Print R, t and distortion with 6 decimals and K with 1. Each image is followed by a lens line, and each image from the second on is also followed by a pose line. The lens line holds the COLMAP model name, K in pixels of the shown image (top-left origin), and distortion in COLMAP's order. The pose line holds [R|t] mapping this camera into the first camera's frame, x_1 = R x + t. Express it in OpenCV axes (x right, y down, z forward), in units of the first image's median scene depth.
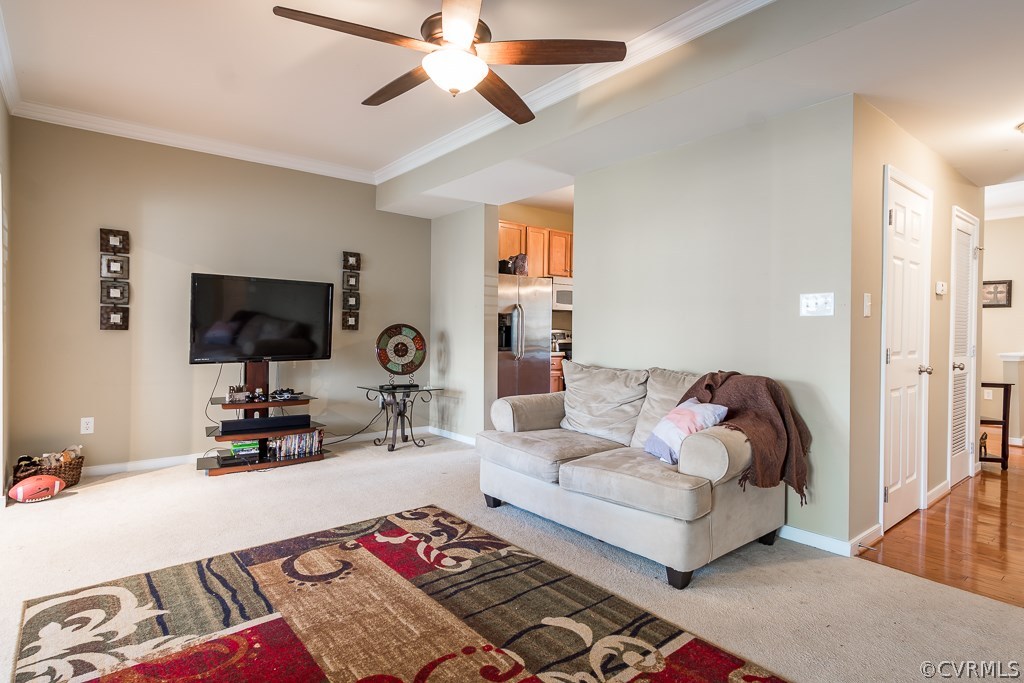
lens RADIAL K [[540.5, 0, 511.7], [0, 540.5, 339.0], [0, 0, 1]] dist [0.008149, 0.000210]
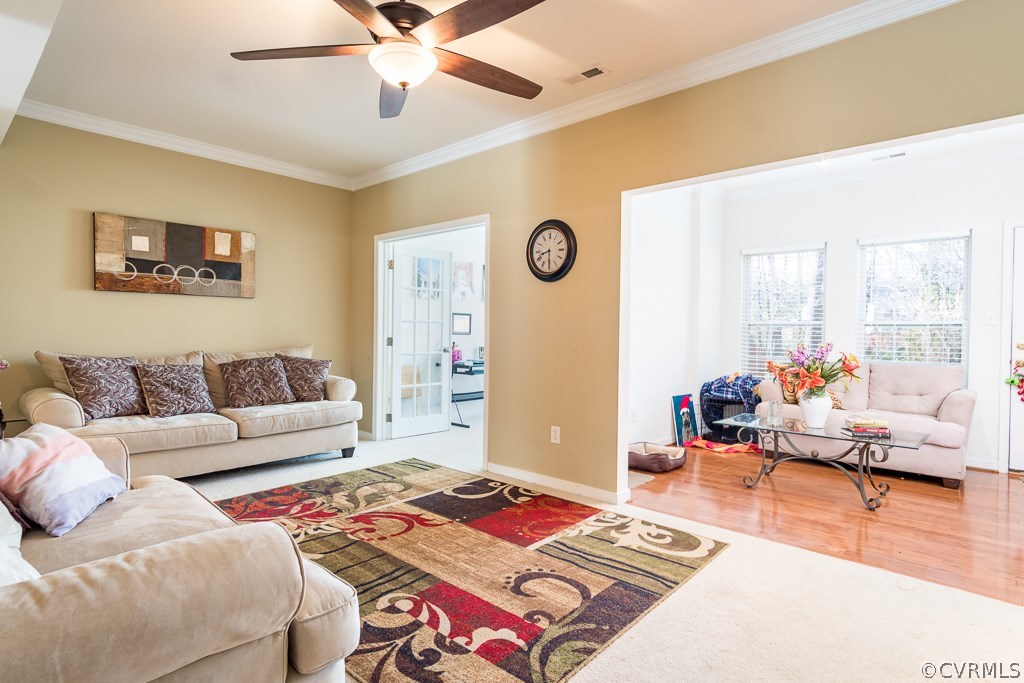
lens RADIAL K [[540.5, 0, 511.7], [0, 540.5, 339.0], [0, 0, 1]] dist [0.008149, 0.000210]
pose [[-0.989848, -0.018792, -0.140880, -0.170574], [-0.023091, 0.999314, 0.028942, -0.033235], [0.140240, 0.031901, -0.989603, 2.022297]]
